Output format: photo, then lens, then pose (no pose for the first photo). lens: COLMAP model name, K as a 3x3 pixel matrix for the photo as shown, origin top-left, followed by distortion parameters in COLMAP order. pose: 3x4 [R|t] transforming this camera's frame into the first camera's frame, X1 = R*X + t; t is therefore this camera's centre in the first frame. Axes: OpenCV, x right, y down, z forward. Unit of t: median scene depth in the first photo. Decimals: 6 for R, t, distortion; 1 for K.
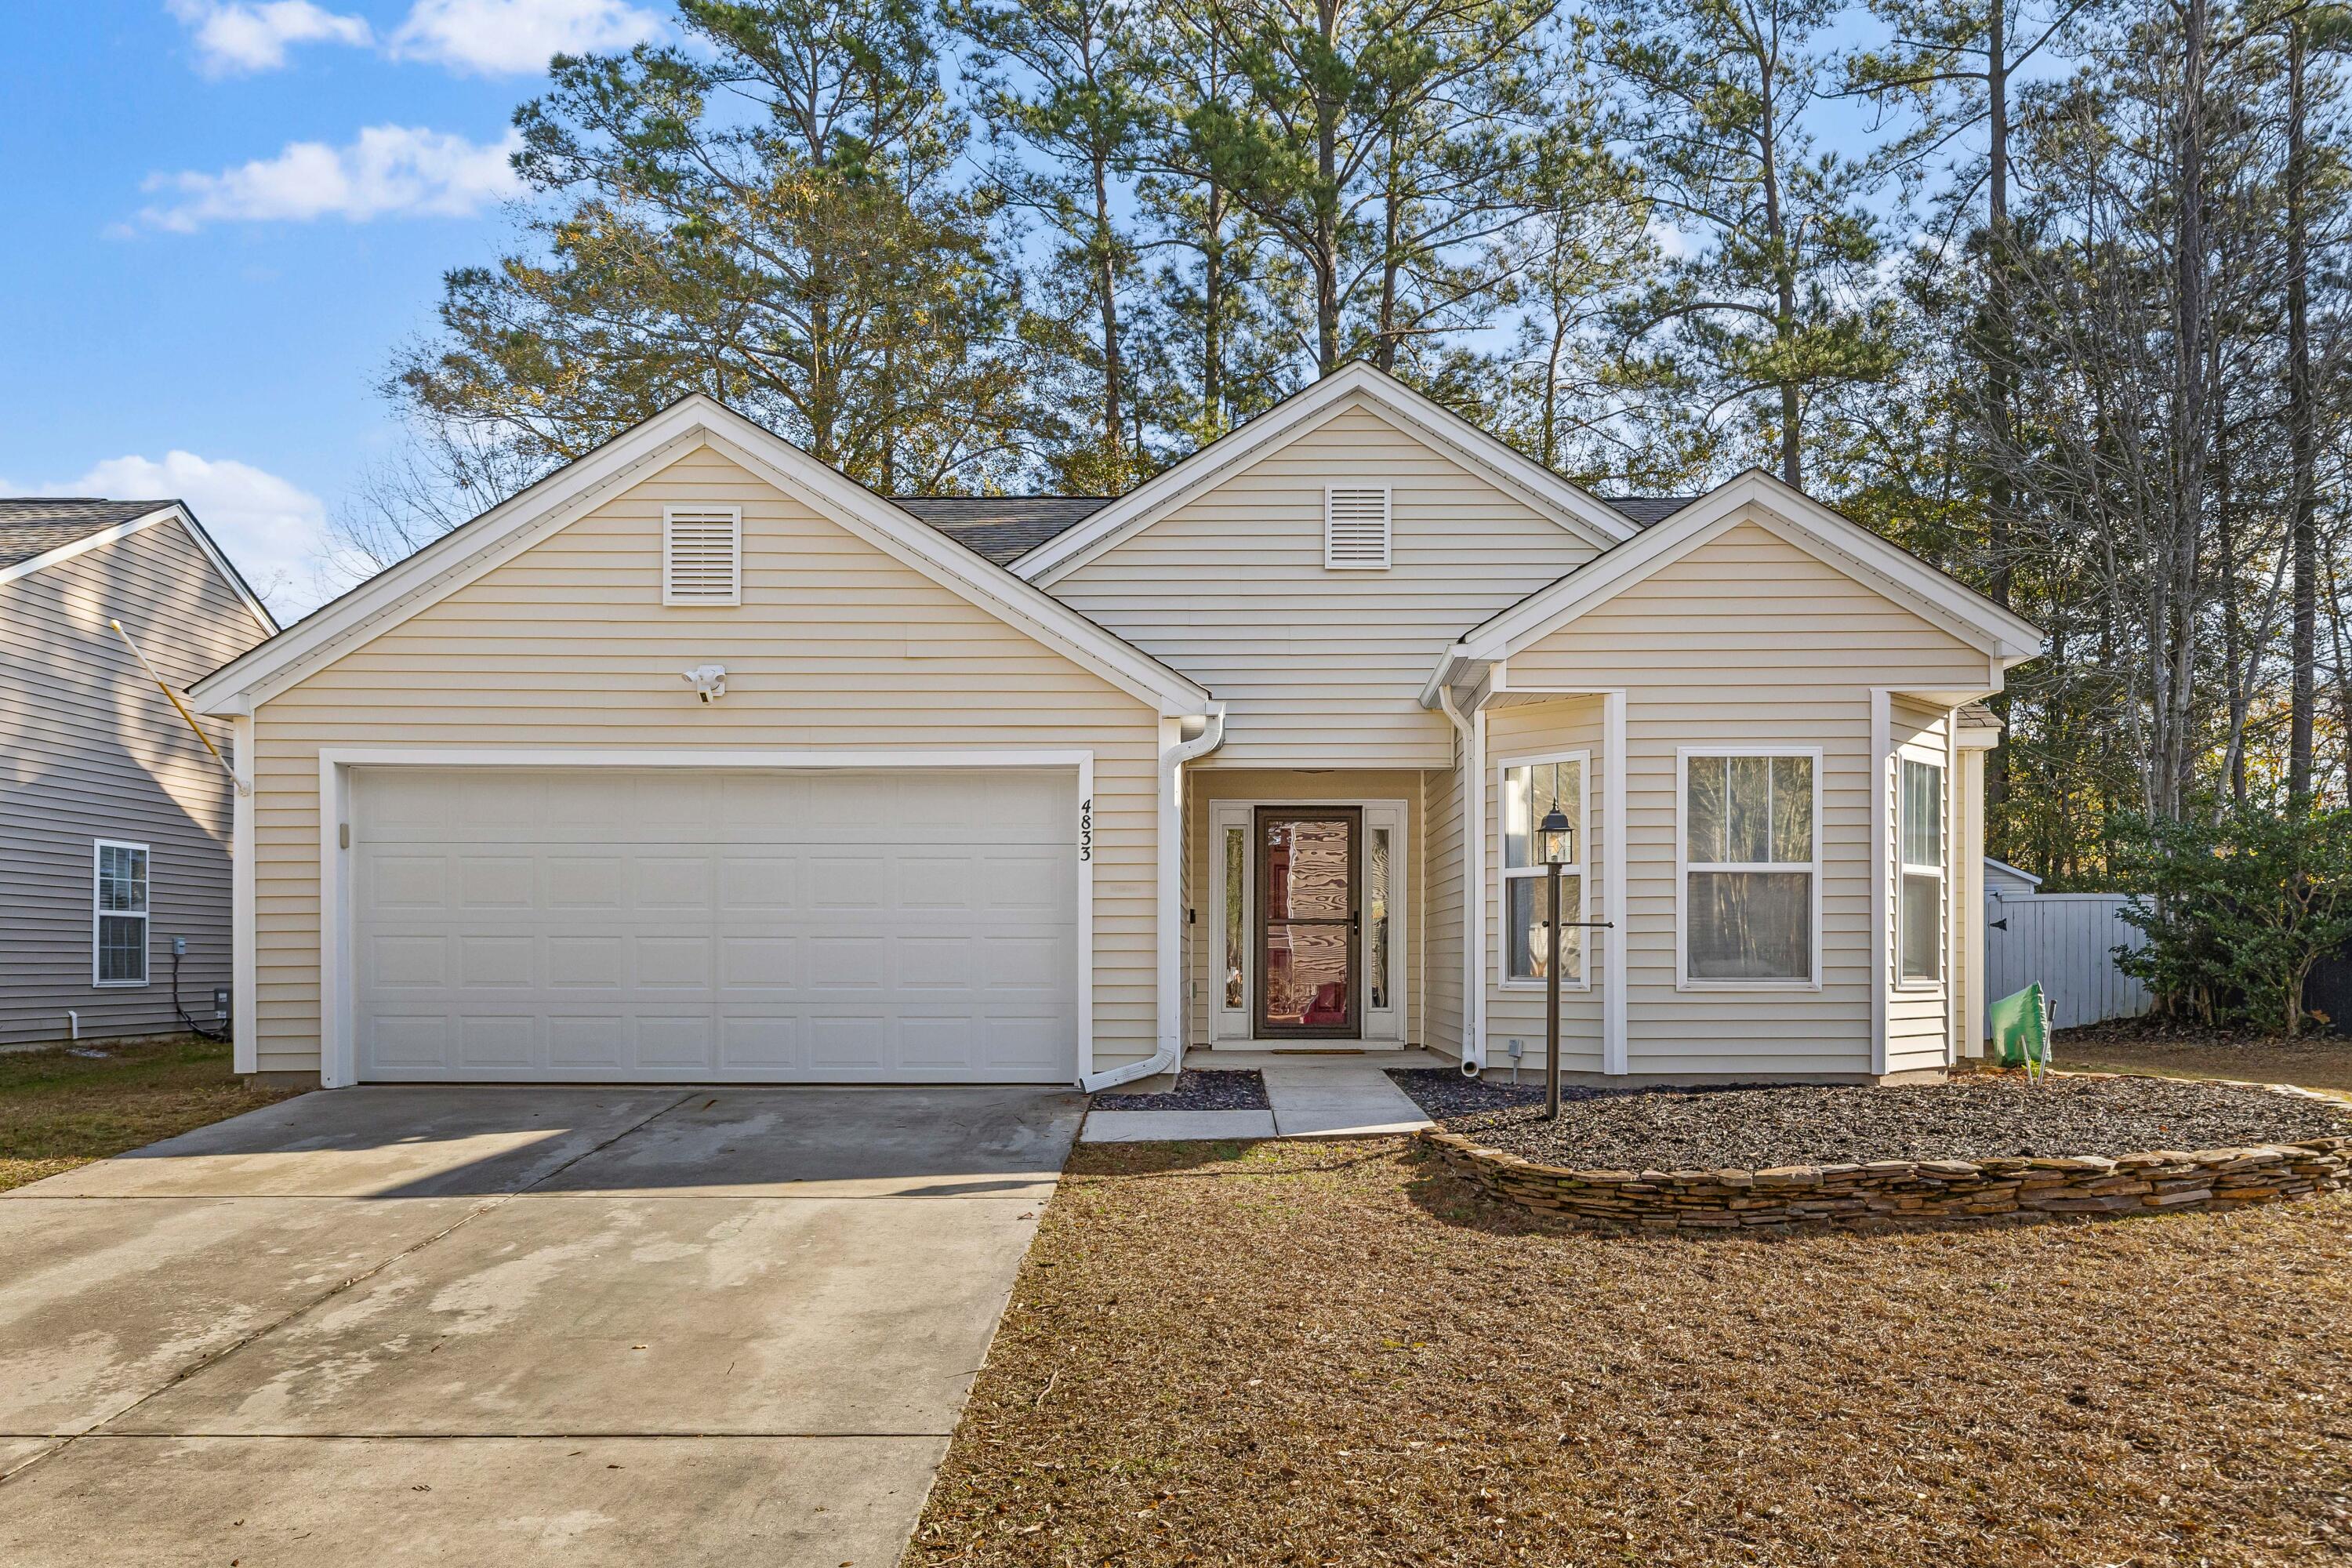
lens RADIAL K [[1833.1, 0, 1177.5], [0, 1833.1, 905.6], [0, 0, 1]] dist [0.011953, -0.007263]
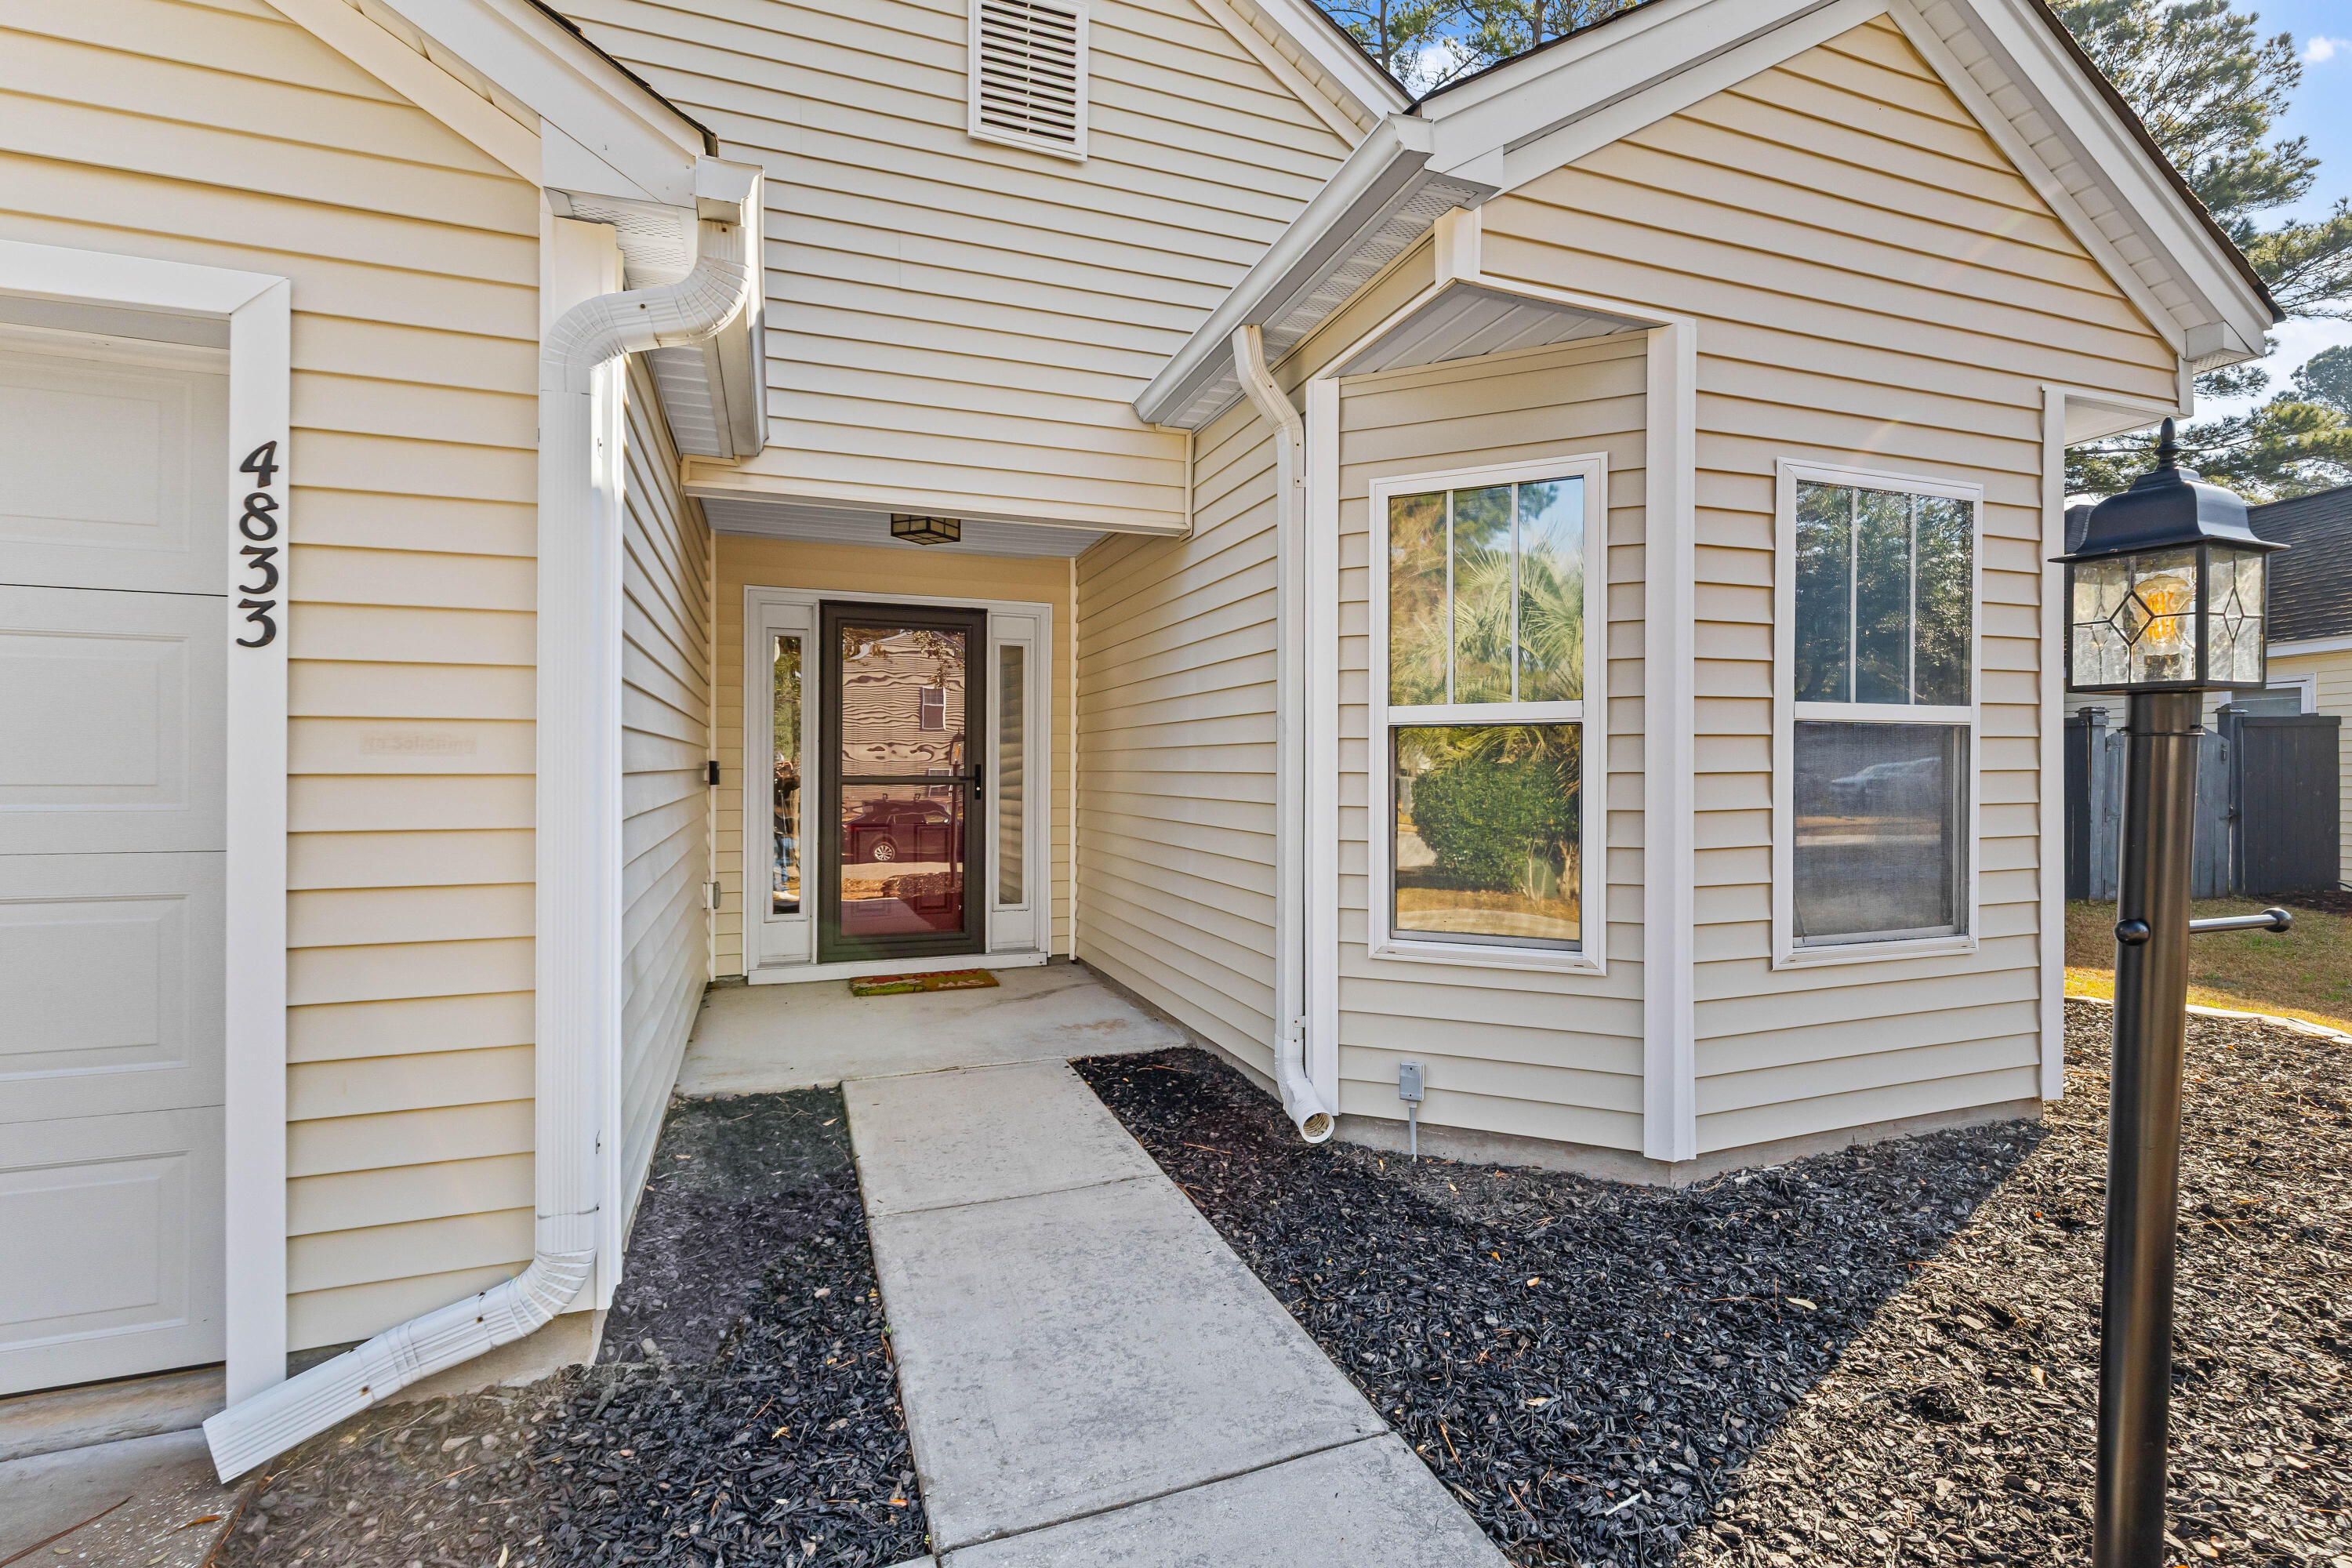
lens RADIAL K [[1070.9, 0, 1162.5], [0, 1070.9, 755.8], [0, 0, 1]] dist [0.007042, -0.001181]
pose [[0.931604, 0.003574, 0.363458, 0.022542], [-0.012870, 0.999649, 0.023160, -0.012997], [-0.363247, -0.026253, 0.931323, 0.783506]]
